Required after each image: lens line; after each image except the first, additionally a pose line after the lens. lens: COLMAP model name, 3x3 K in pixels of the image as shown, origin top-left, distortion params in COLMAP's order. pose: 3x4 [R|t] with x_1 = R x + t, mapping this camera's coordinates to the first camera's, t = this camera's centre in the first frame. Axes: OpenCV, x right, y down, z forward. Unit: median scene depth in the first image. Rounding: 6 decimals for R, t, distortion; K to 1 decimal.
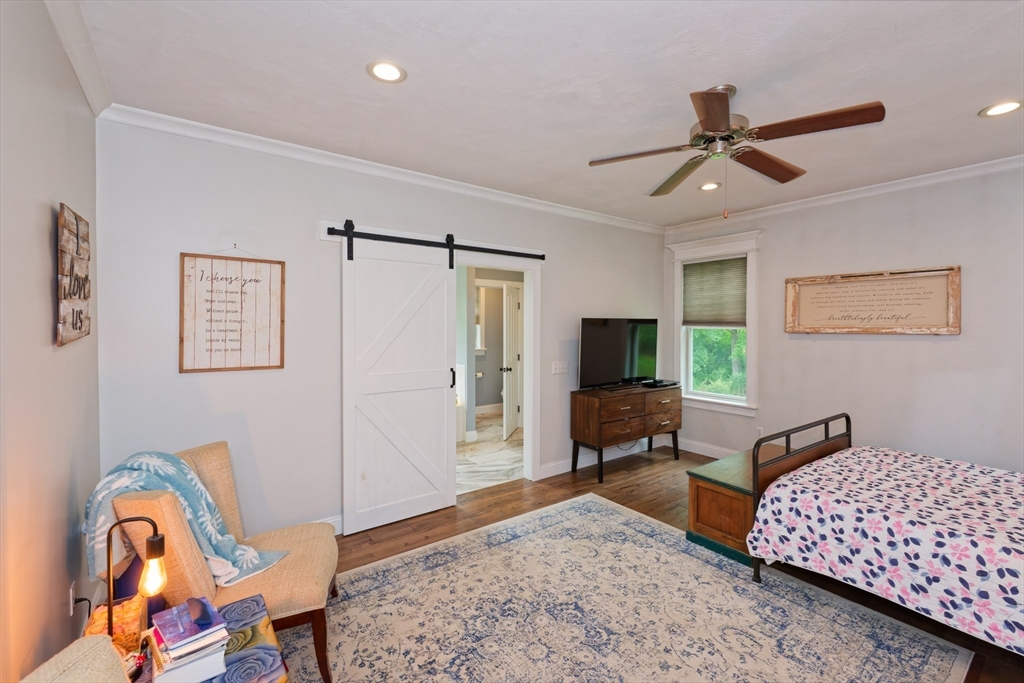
lens RADIAL K [[441.7, 0, 511.6], [0, 441.7, 327.0], [0, 0, 1]] dist [-0.001396, 0.000040]
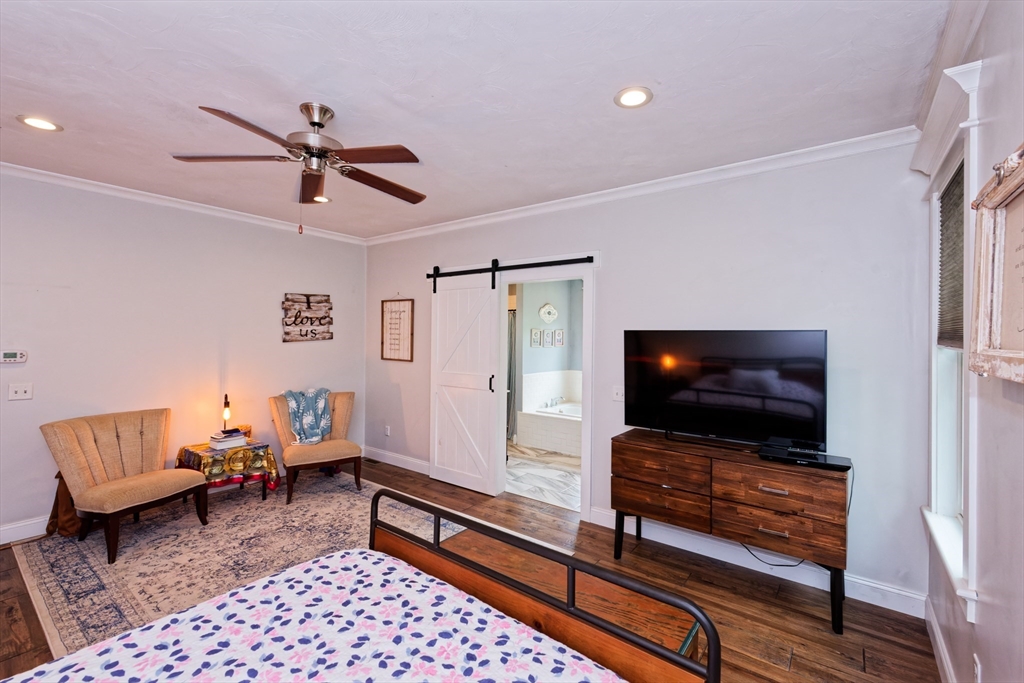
lens RADIAL K [[441.7, 0, 511.6], [0, 441.7, 327.0], [0, 0, 1]] dist [-0.001396, 0.000040]
pose [[0.277770, -0.006122, -0.960628, 1.220187], [-0.004164, 0.999963, -0.007577, -0.029161], [0.960638, 0.006105, 0.277734, 0.895640]]
